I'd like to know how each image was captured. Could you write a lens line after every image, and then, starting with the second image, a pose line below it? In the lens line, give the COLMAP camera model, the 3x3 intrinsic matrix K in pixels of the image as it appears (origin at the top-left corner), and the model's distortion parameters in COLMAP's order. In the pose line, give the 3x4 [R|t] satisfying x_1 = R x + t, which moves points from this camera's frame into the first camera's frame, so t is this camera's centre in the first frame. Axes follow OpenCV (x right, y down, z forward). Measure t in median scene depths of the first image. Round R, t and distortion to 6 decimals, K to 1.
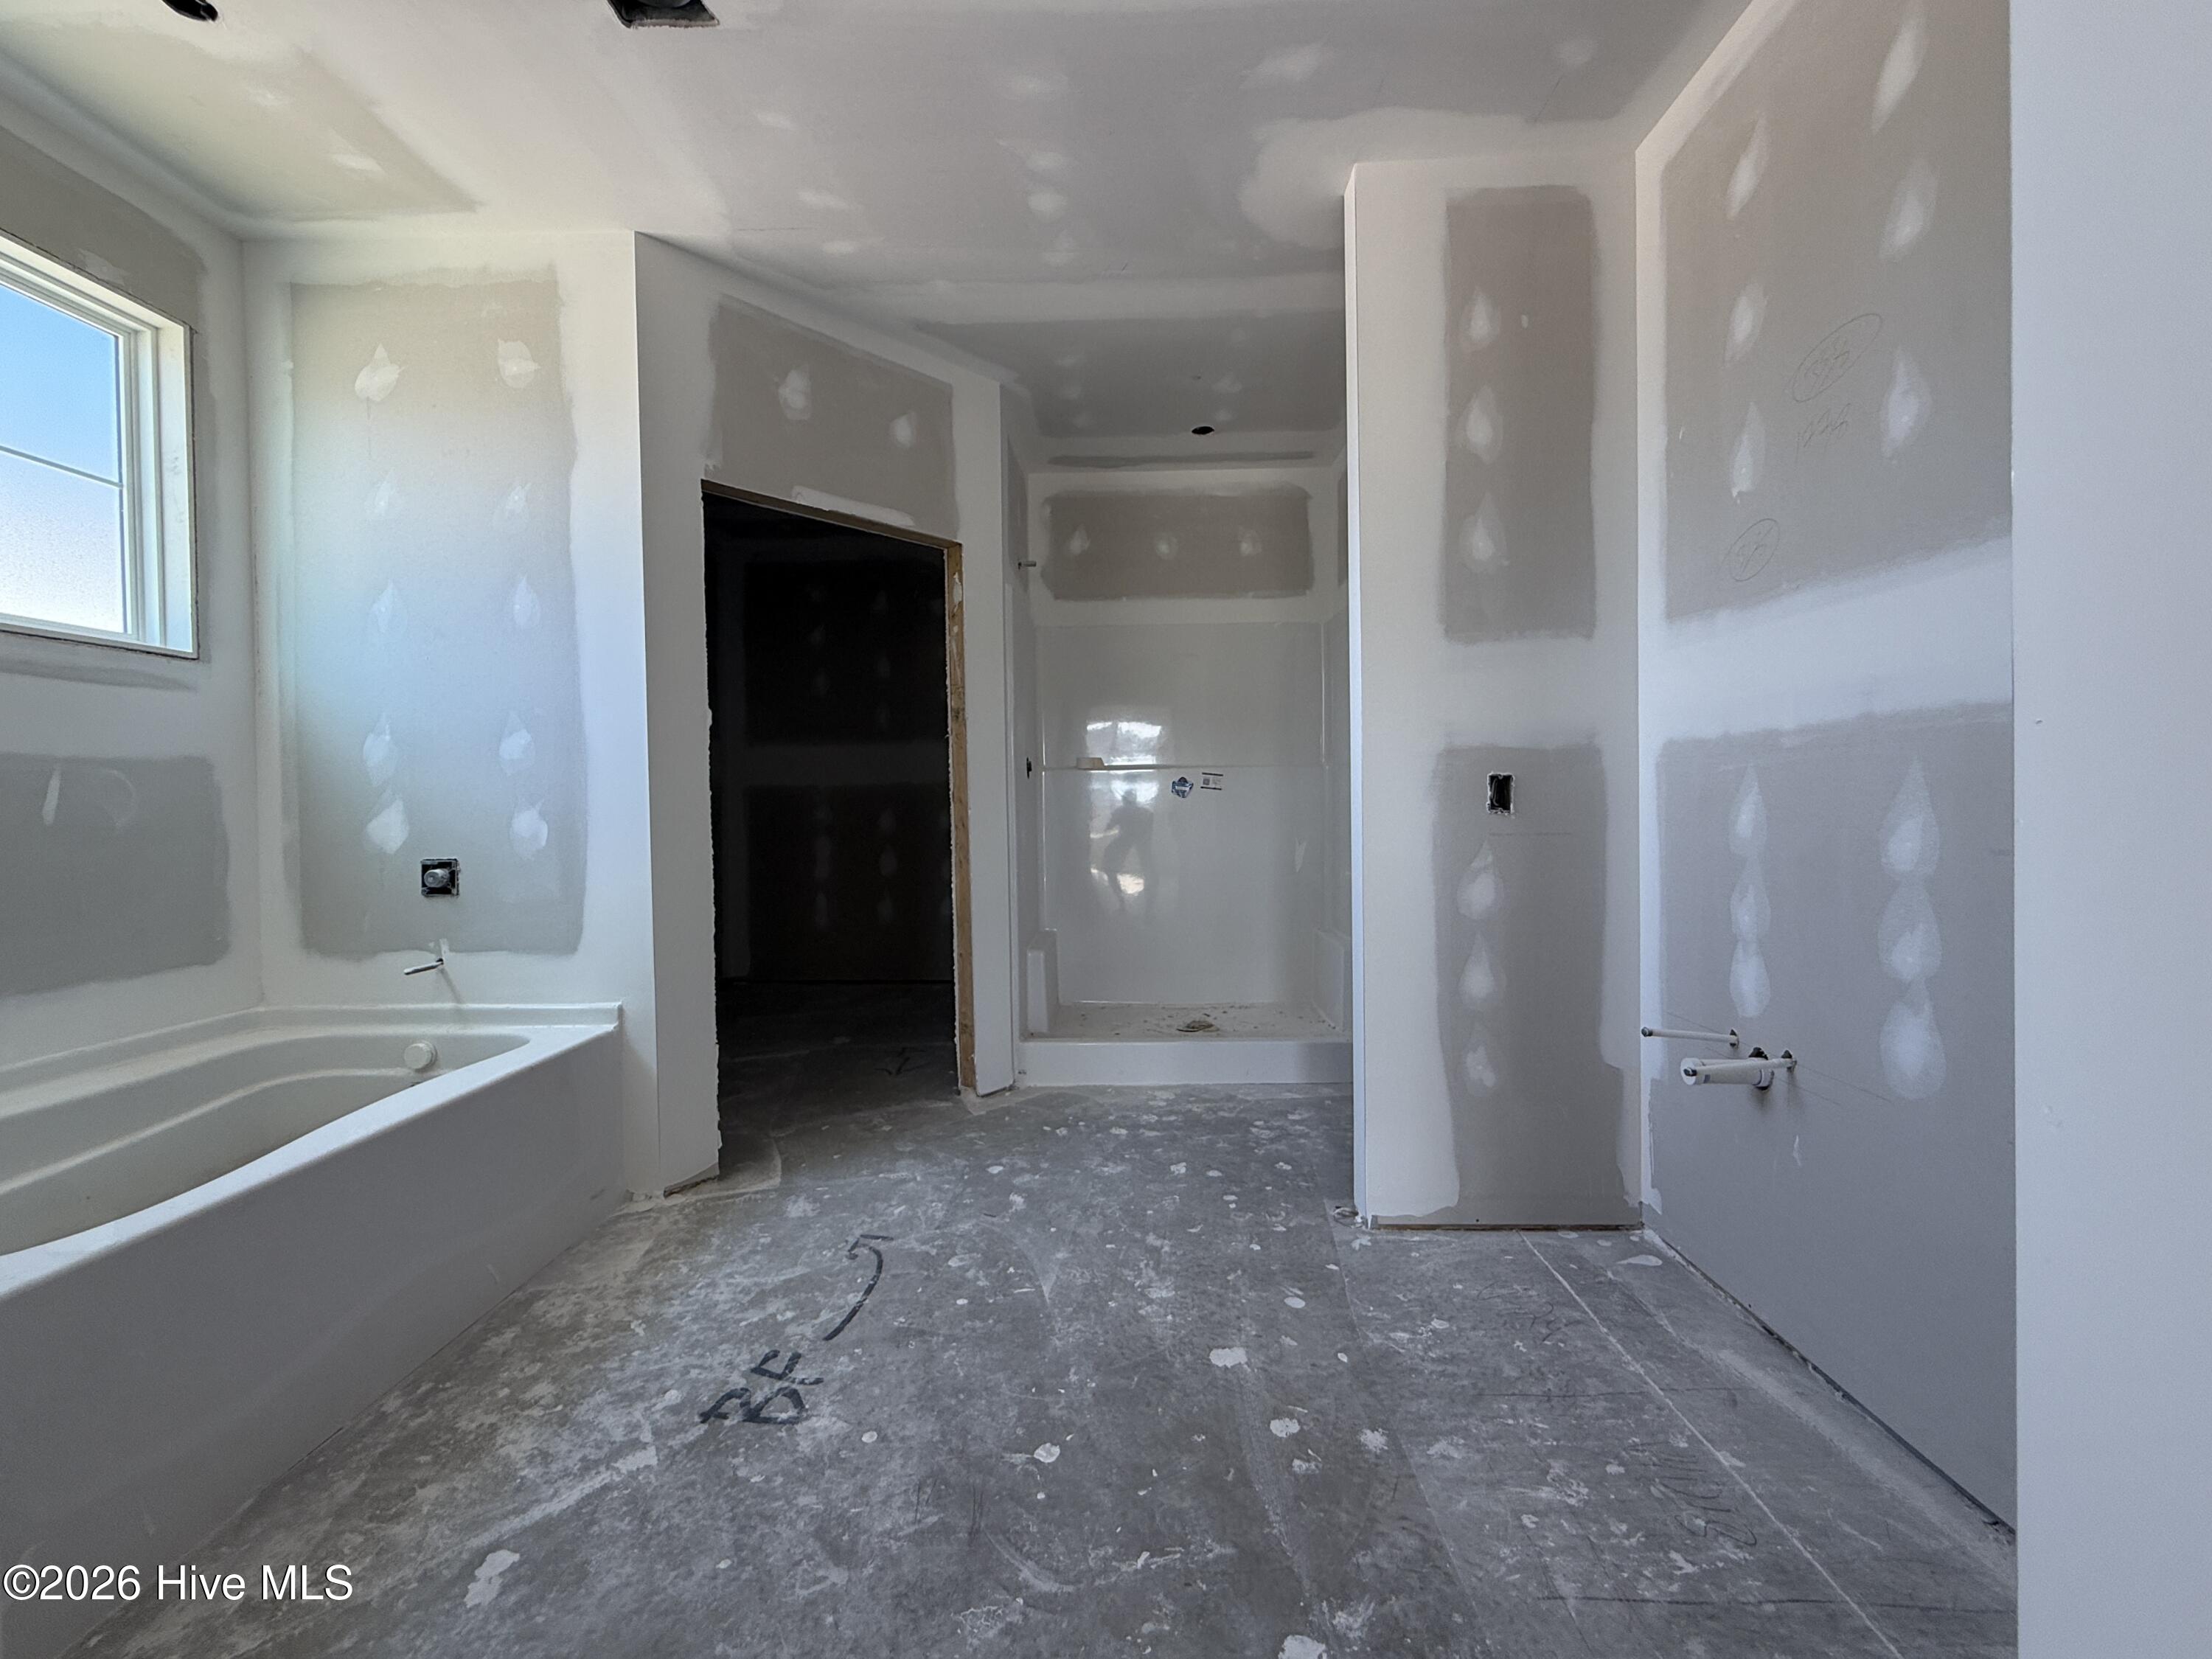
lens RADIAL K [[895.4, 0, 1103.1], [0, 895.4, 818.5], [0, 0, 1]] dist [0.000895, 0.000140]
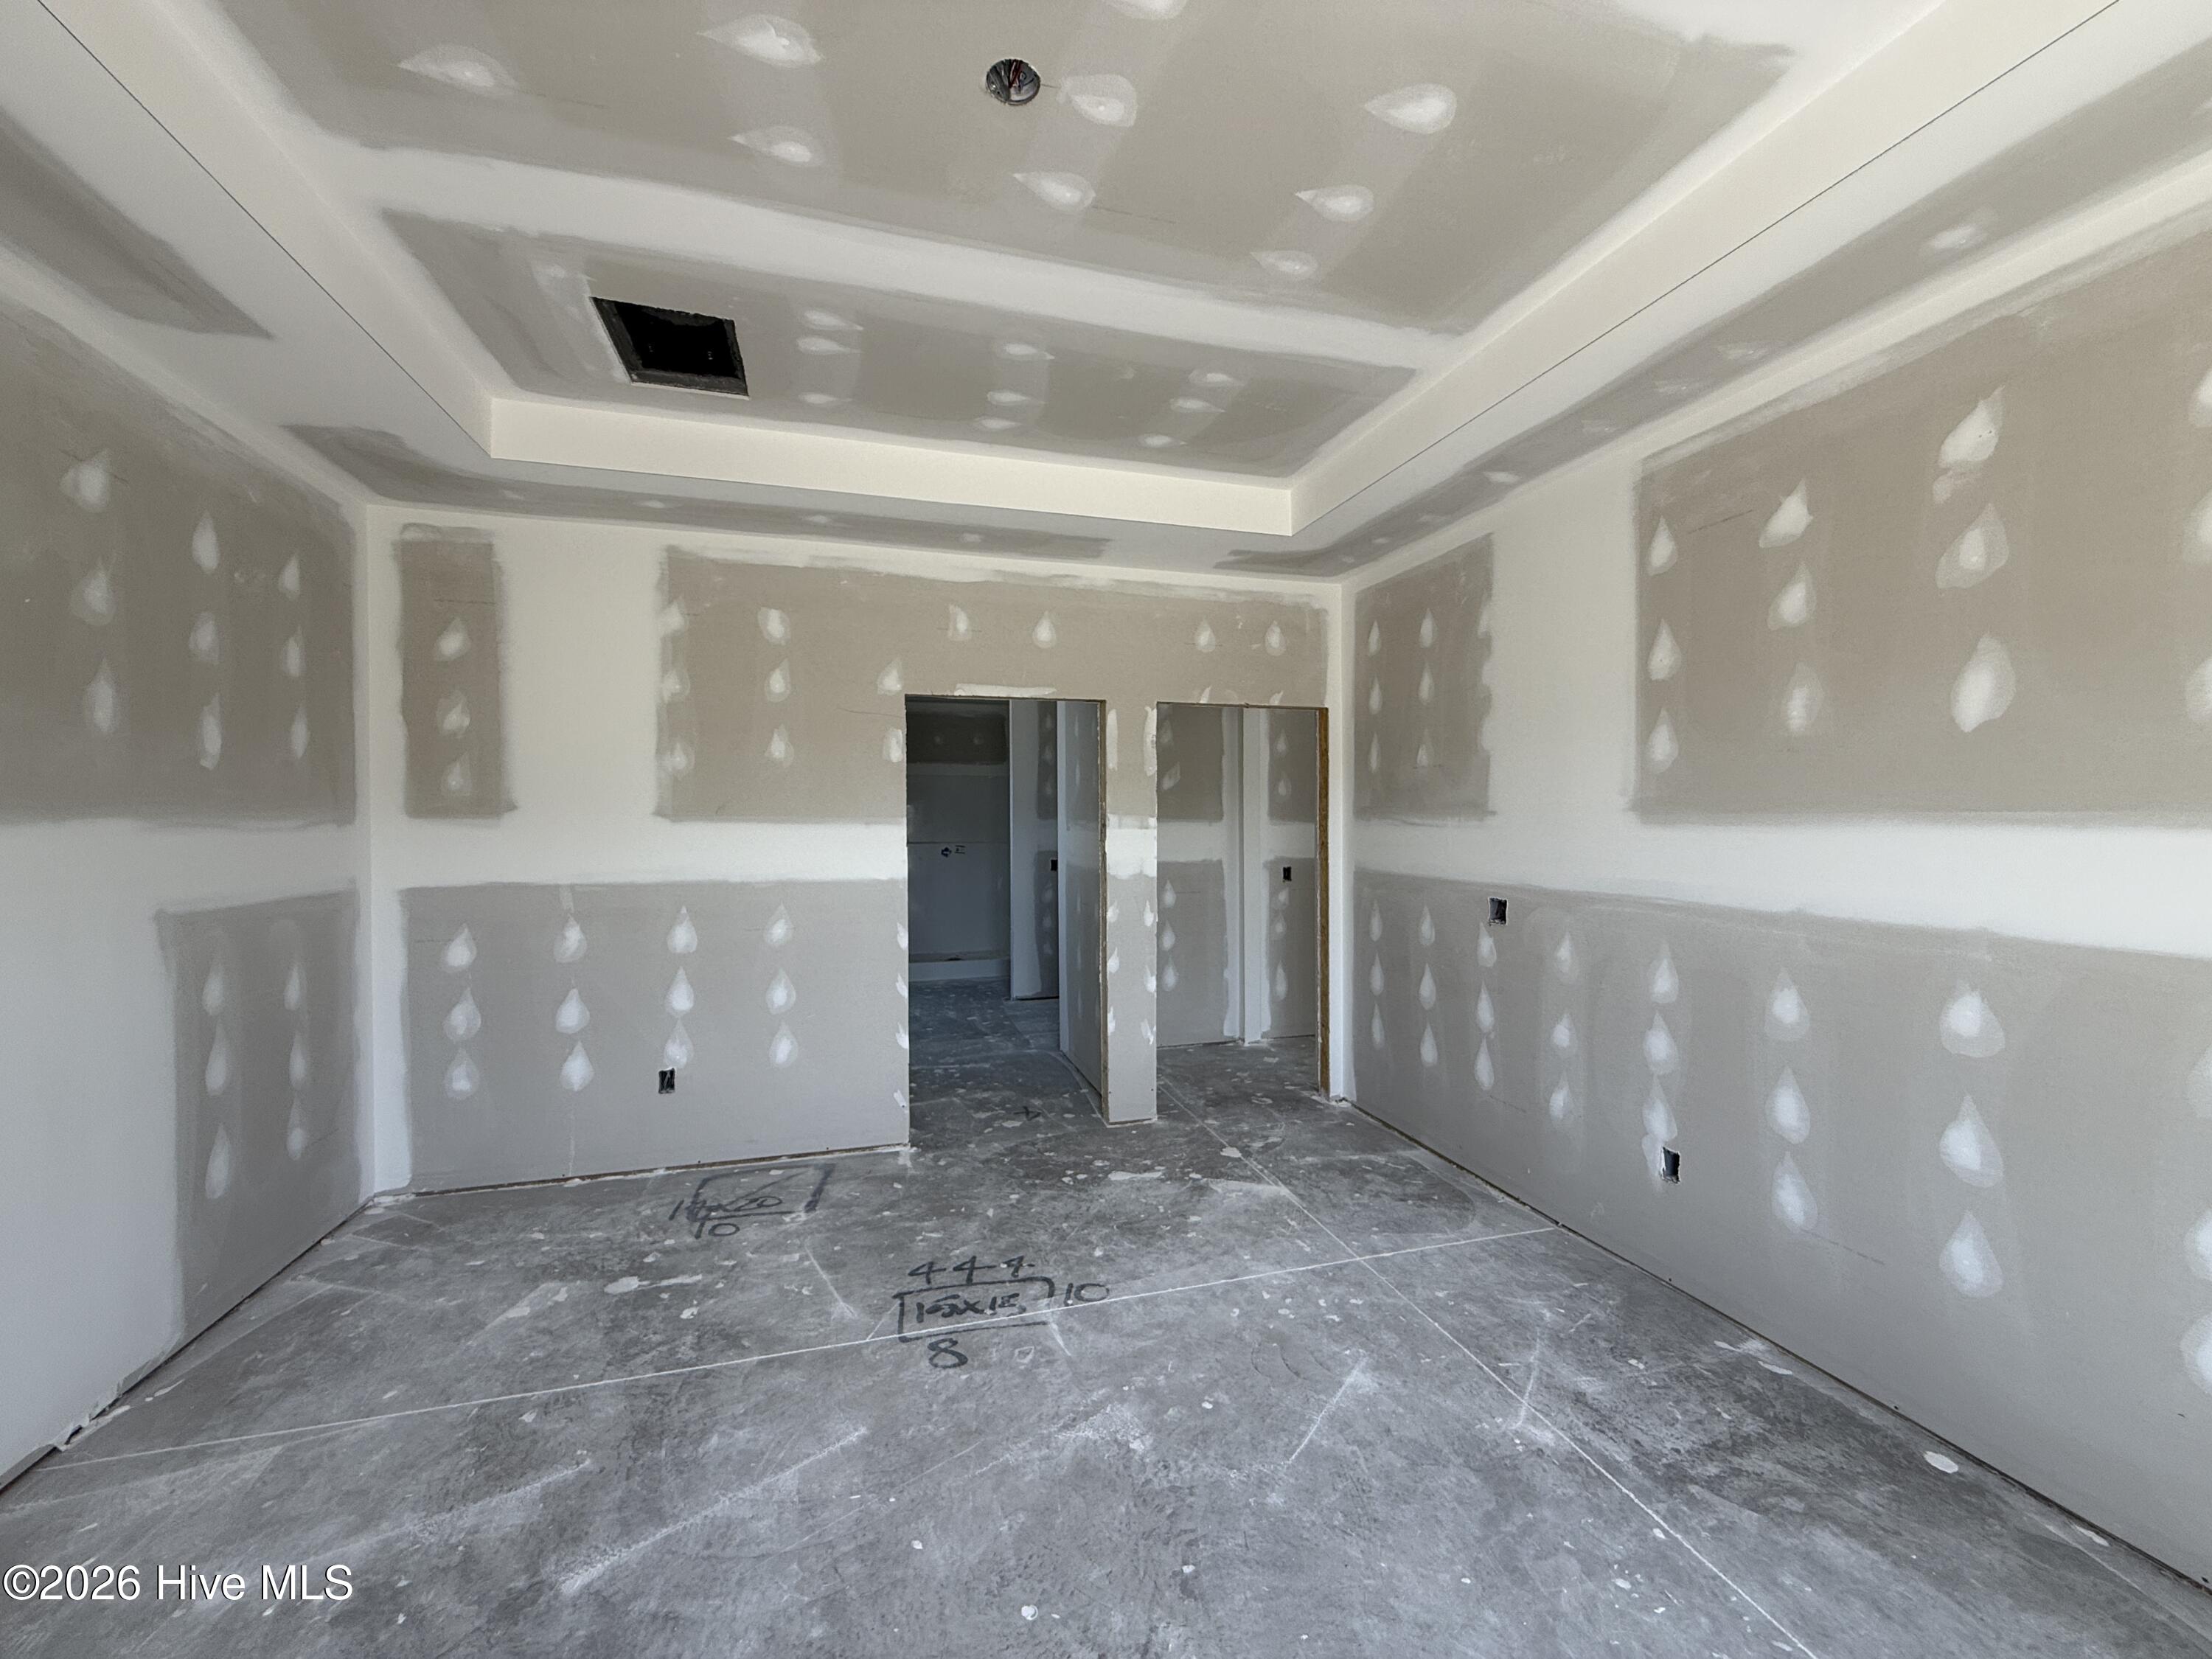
lens RADIAL K [[895.4, 0, 1108.3], [0, 895.4, 819.9], [0, 0, 1]] dist [0.000895, 0.000140]
pose [[0.952063, 0.010356, 0.305726, -0.205041], [-0.004444, 0.999790, -0.020030, -0.072359], [-0.305869, 0.017711, 0.951909, -1.207332]]
